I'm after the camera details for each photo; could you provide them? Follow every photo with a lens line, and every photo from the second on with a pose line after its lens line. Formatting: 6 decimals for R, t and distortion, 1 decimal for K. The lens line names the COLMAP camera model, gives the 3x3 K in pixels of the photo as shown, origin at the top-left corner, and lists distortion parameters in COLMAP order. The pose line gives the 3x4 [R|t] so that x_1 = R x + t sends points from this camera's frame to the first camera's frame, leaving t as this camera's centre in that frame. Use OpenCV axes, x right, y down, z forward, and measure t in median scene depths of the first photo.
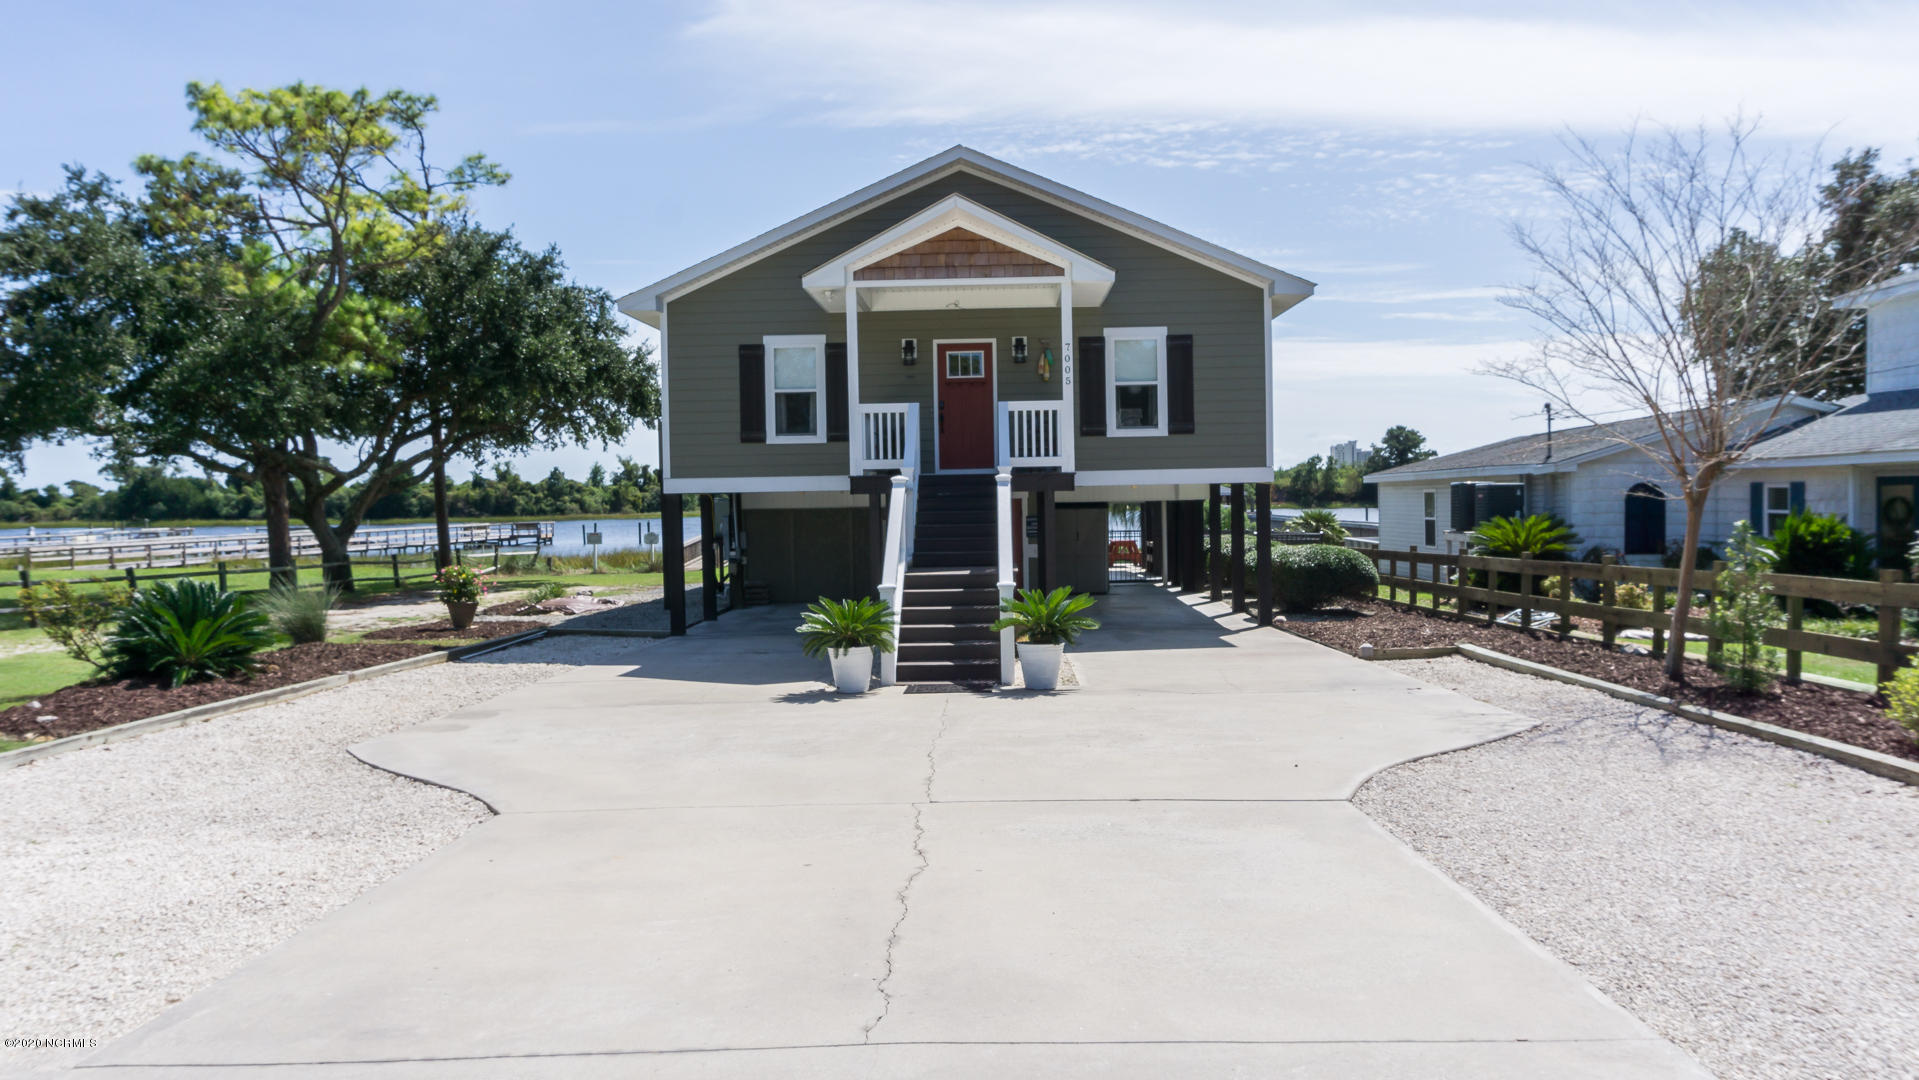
lens RADIAL K [[1281.6, 0, 963.7], [0, 1281.6, 535.3], [0, 0, 1]] dist [-0.022546, -0.004760]
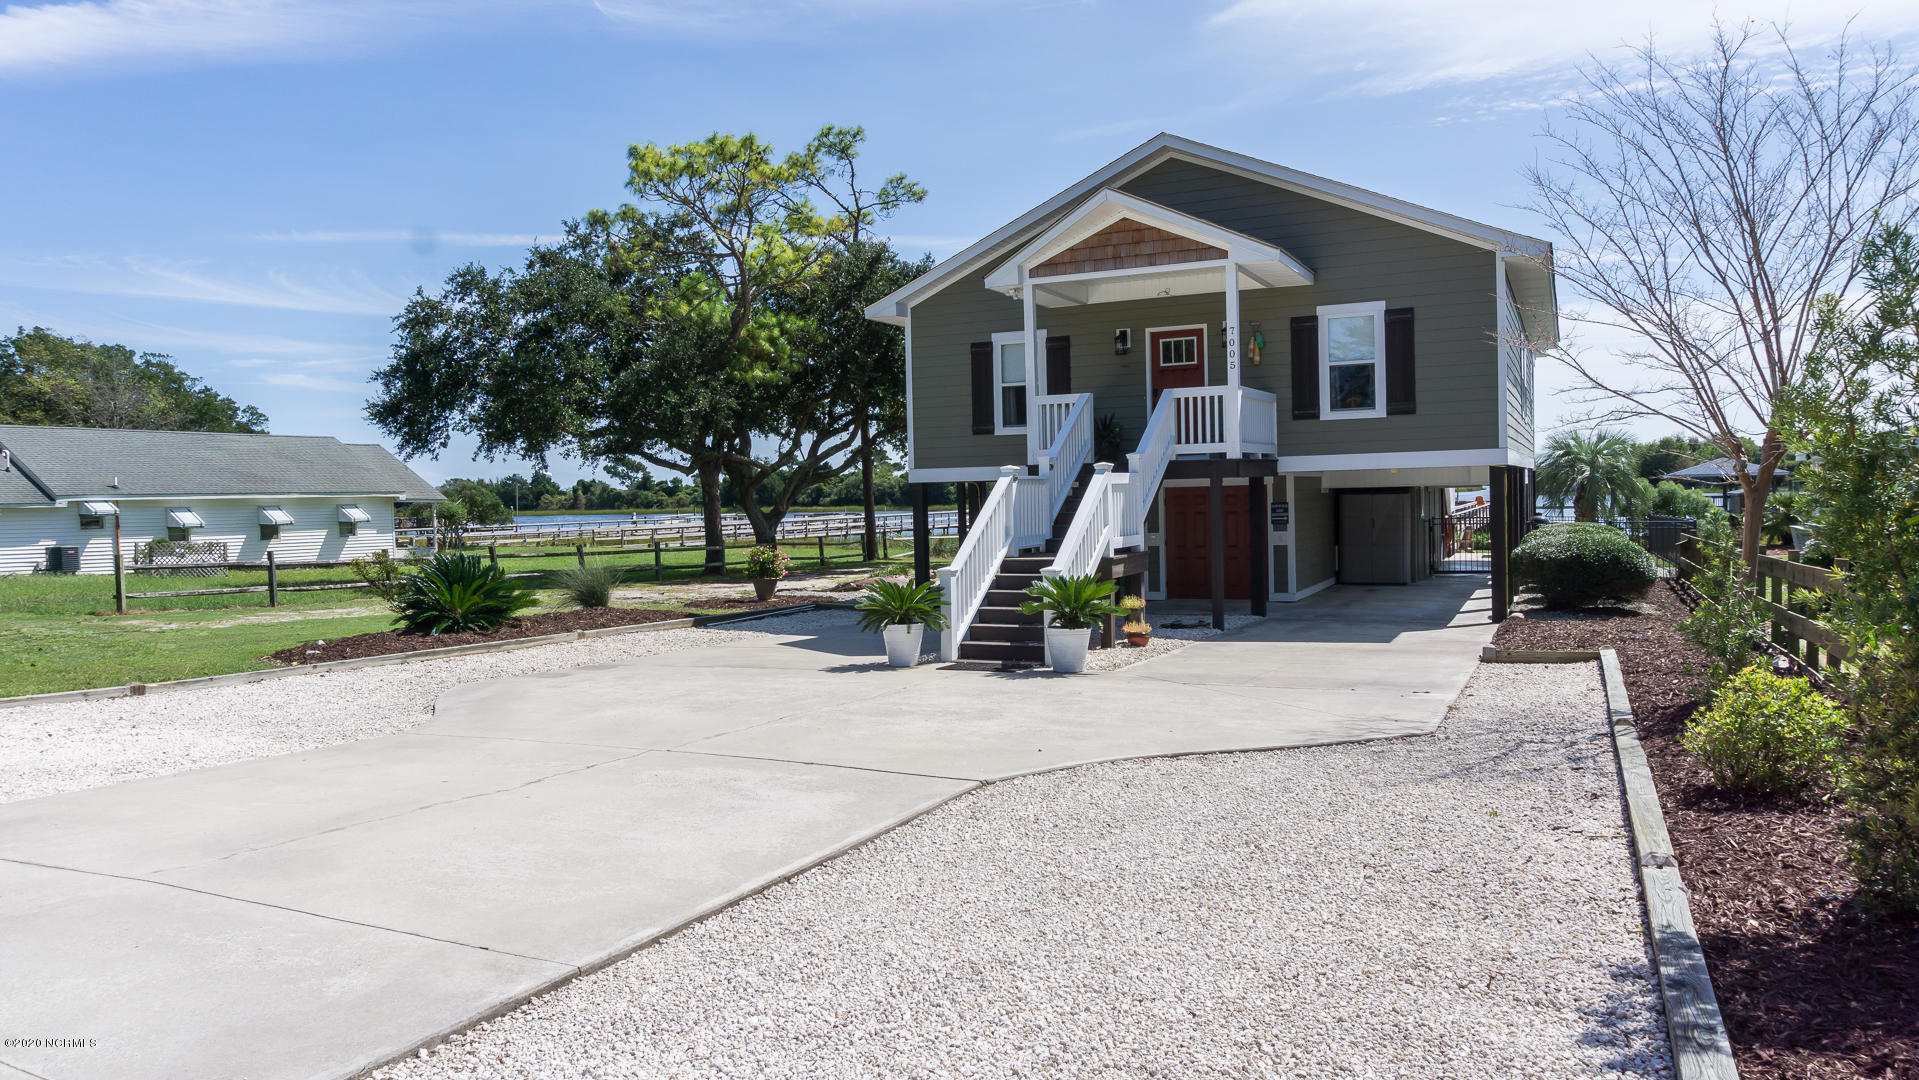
lens RADIAL K [[1281.6, 0, 957.2], [0, 1281.6, 526.0], [0, 0, 1]] dist [-0.022546, -0.004760]
pose [[0.912707, 0.005062, -0.408583, 0.252835], [-0.003568, 0.999984, 0.004421, -0.000526], [0.408599, -0.002577, 0.912711, 0.015043]]
